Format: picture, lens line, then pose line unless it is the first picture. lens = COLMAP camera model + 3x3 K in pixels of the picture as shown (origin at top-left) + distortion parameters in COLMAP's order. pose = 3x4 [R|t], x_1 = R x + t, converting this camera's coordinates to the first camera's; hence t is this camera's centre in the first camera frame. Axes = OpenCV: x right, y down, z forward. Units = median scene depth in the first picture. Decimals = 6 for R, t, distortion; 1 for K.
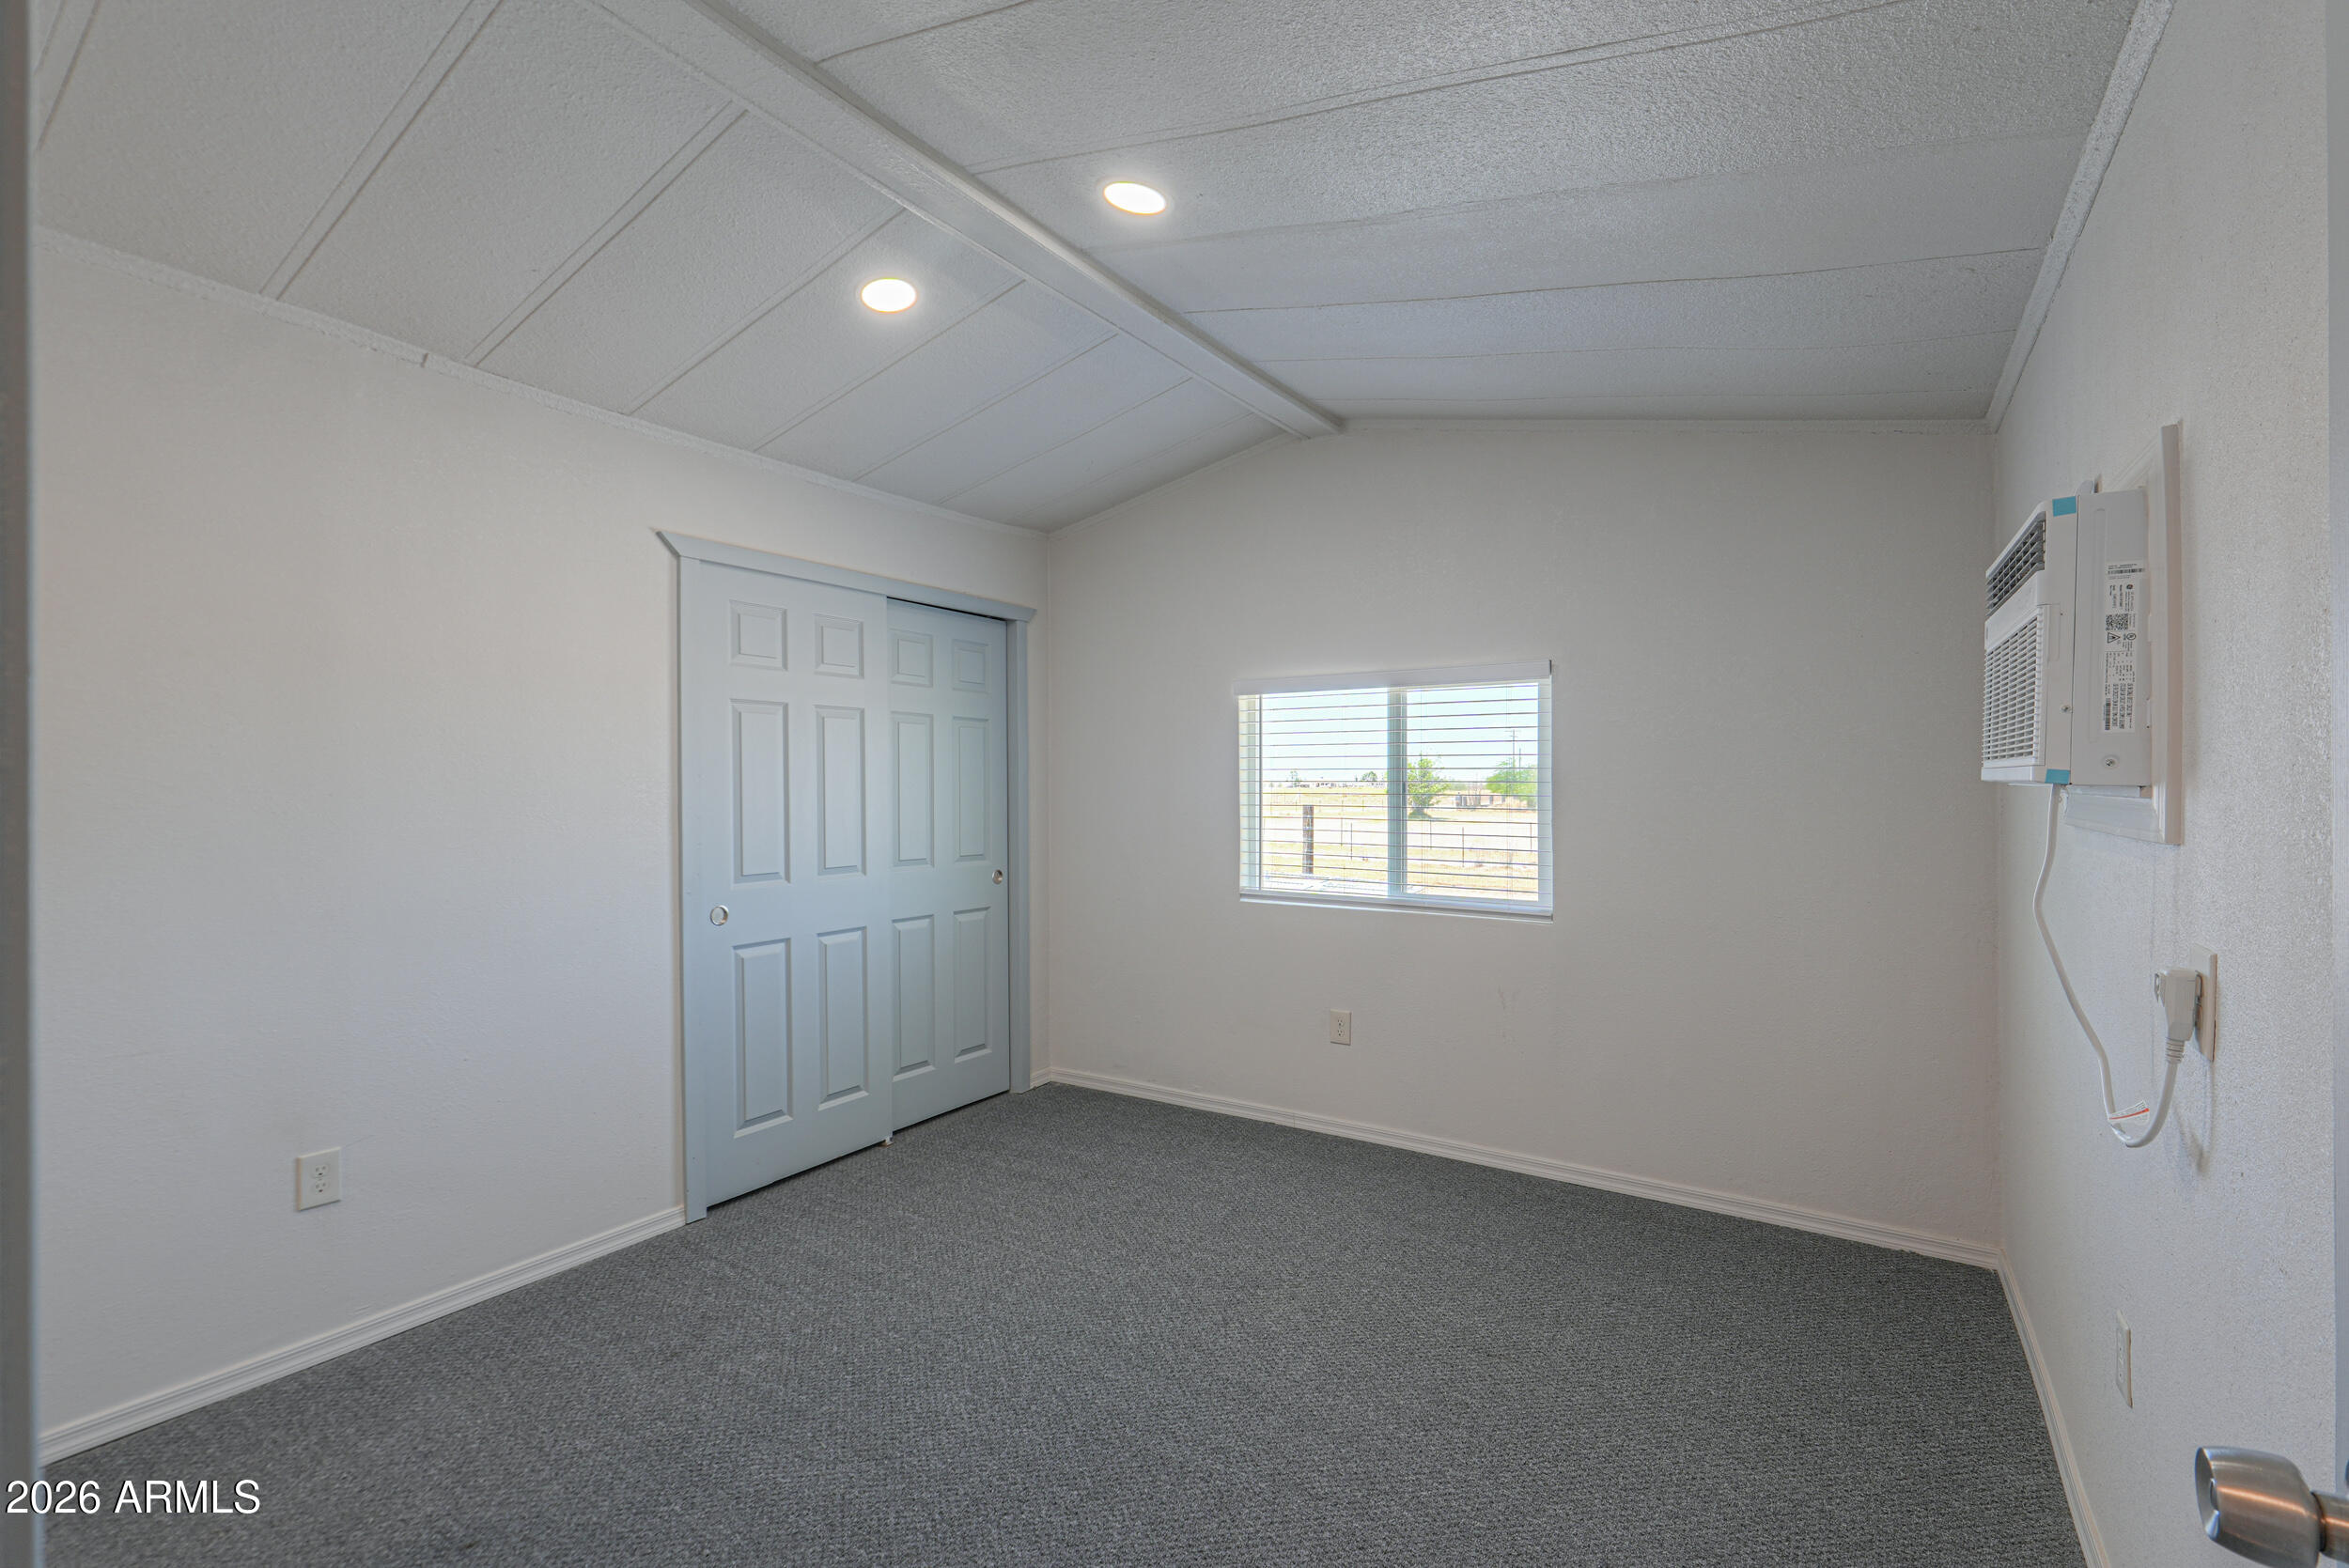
lens RADIAL K [[1032.5, 0, 1174.5], [0, 1032.5, 784.0], [0, 0, 1]] dist [-0.002791, -0.000133]
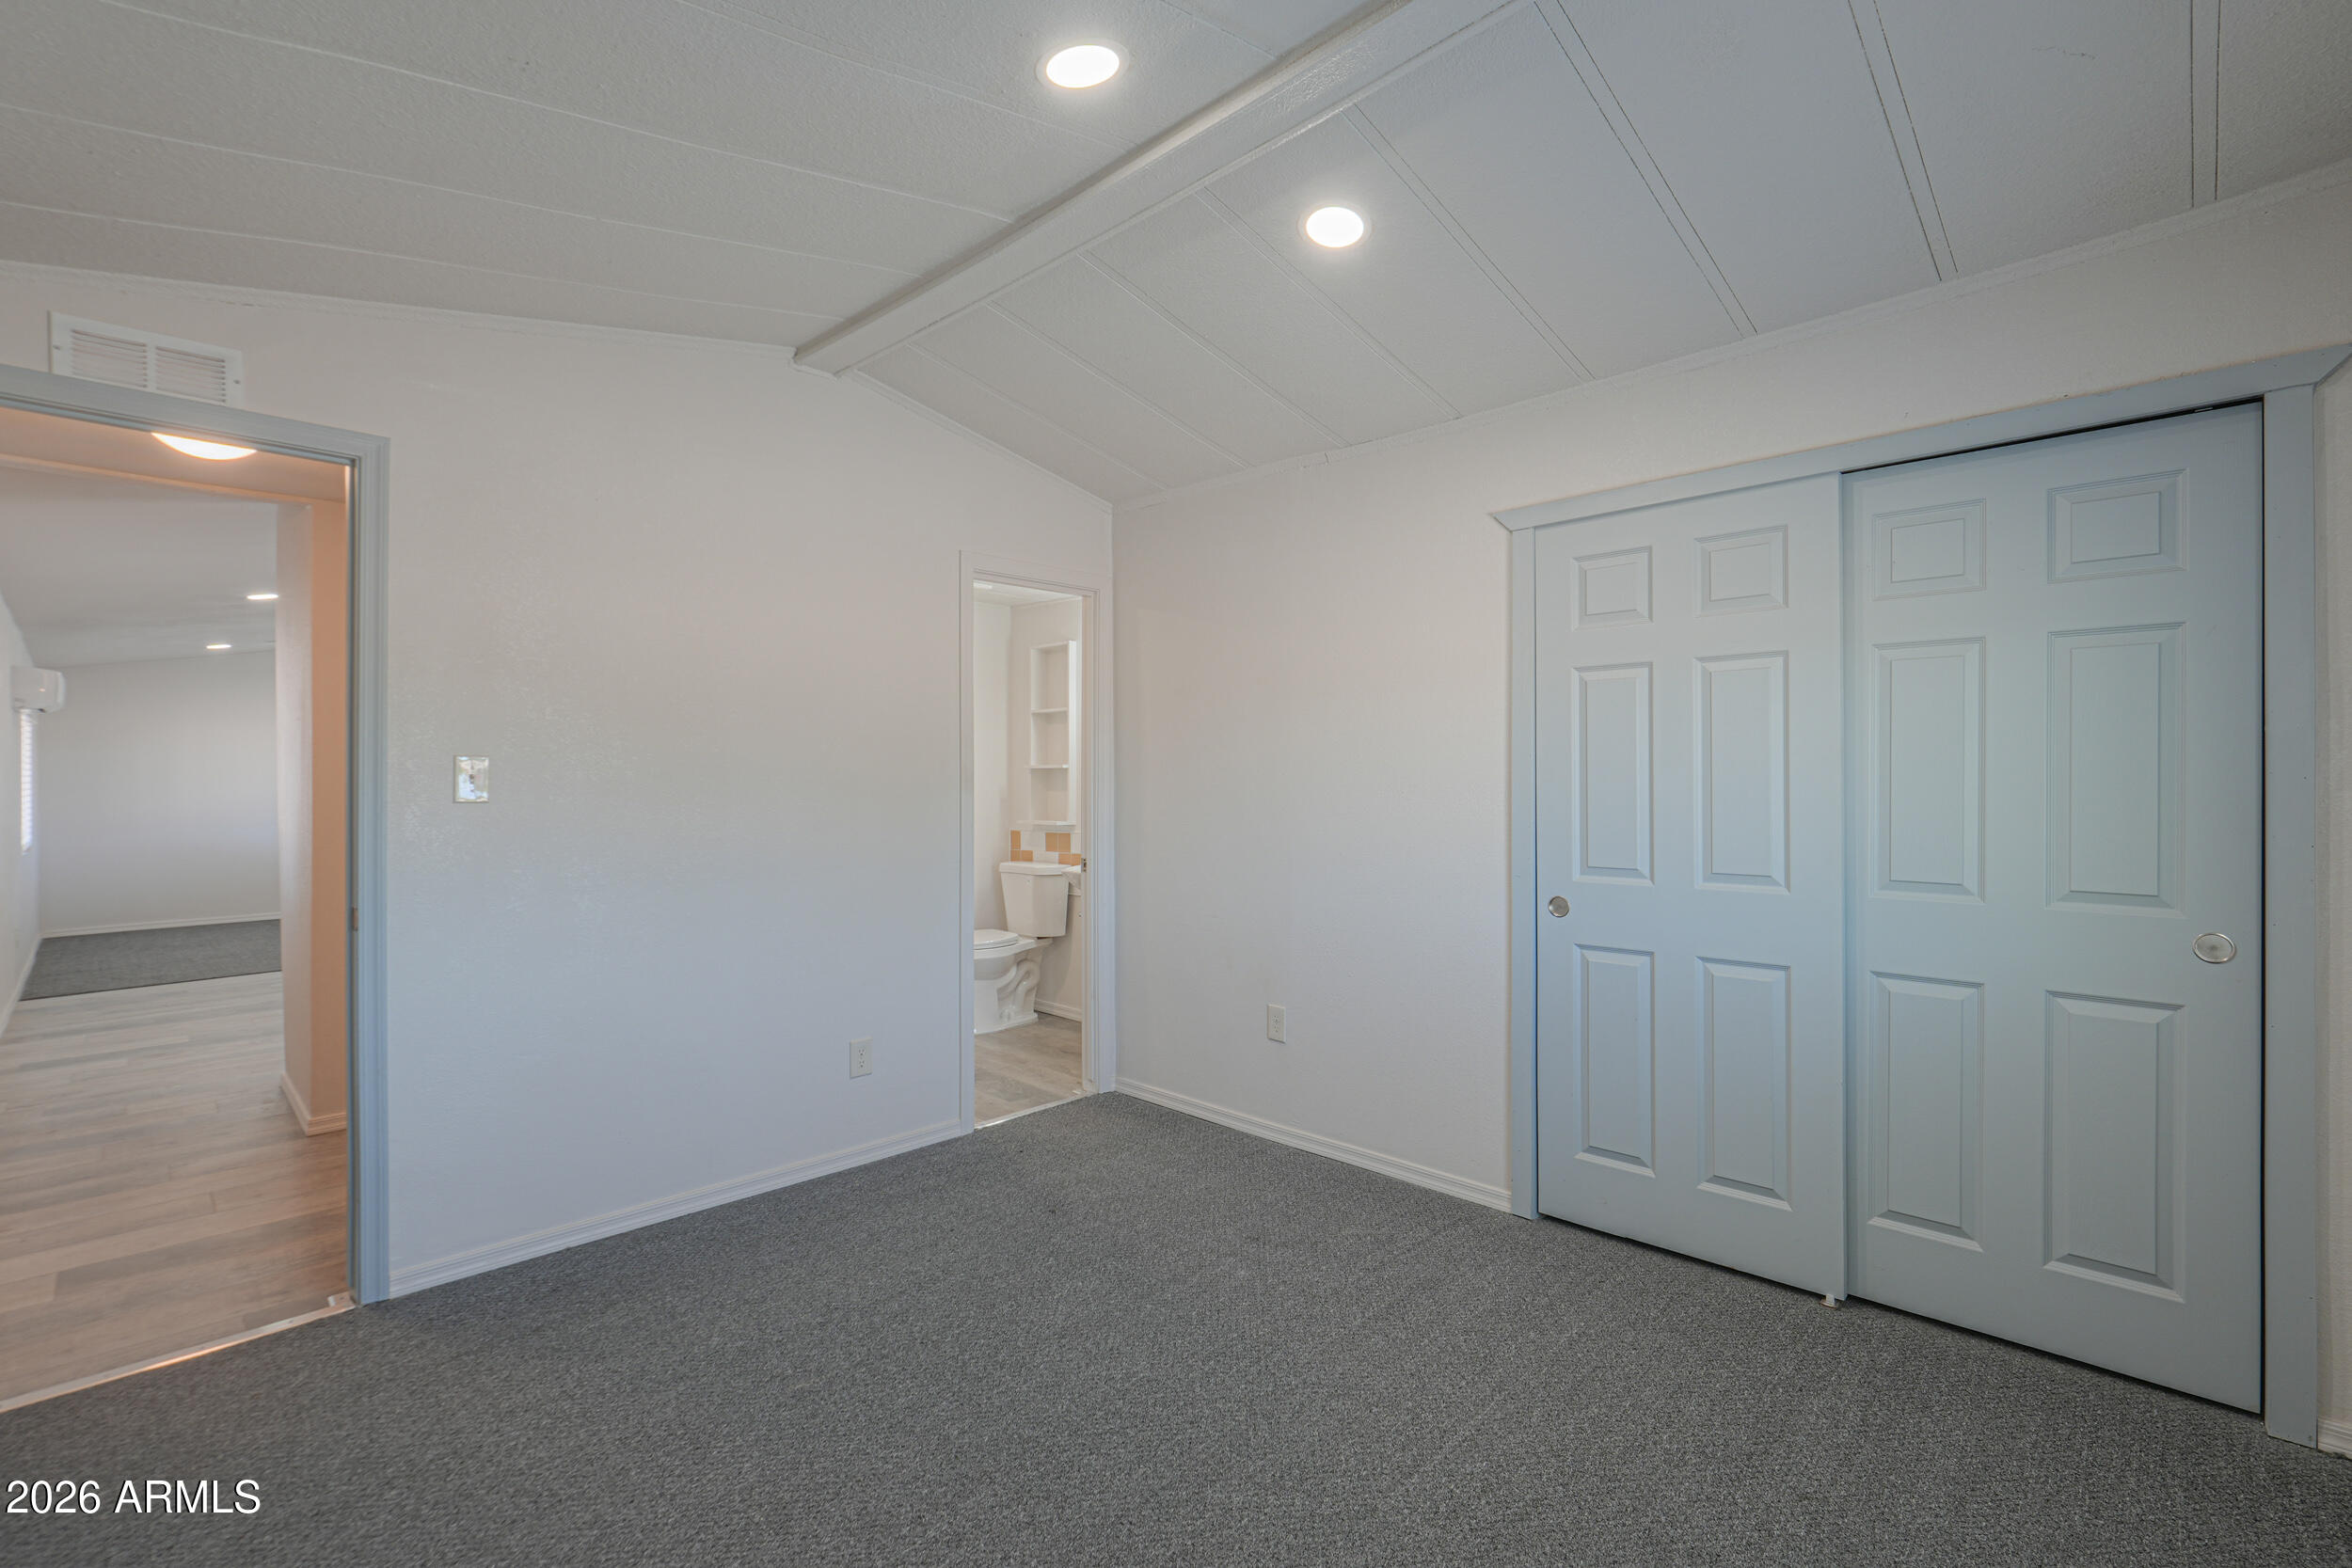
lens RADIAL K [[1047.5, 0, 1166.9], [0, 1047.5, 780.4], [0, 0, 1]] dist [-0.000353, 0.000514]
pose [[-0.200898, 0.010365, -0.979557, 0.527482], [0.012895, 0.999885, 0.007935, 0.003017], [0.979527, -0.011037, -0.201009, 0.827524]]
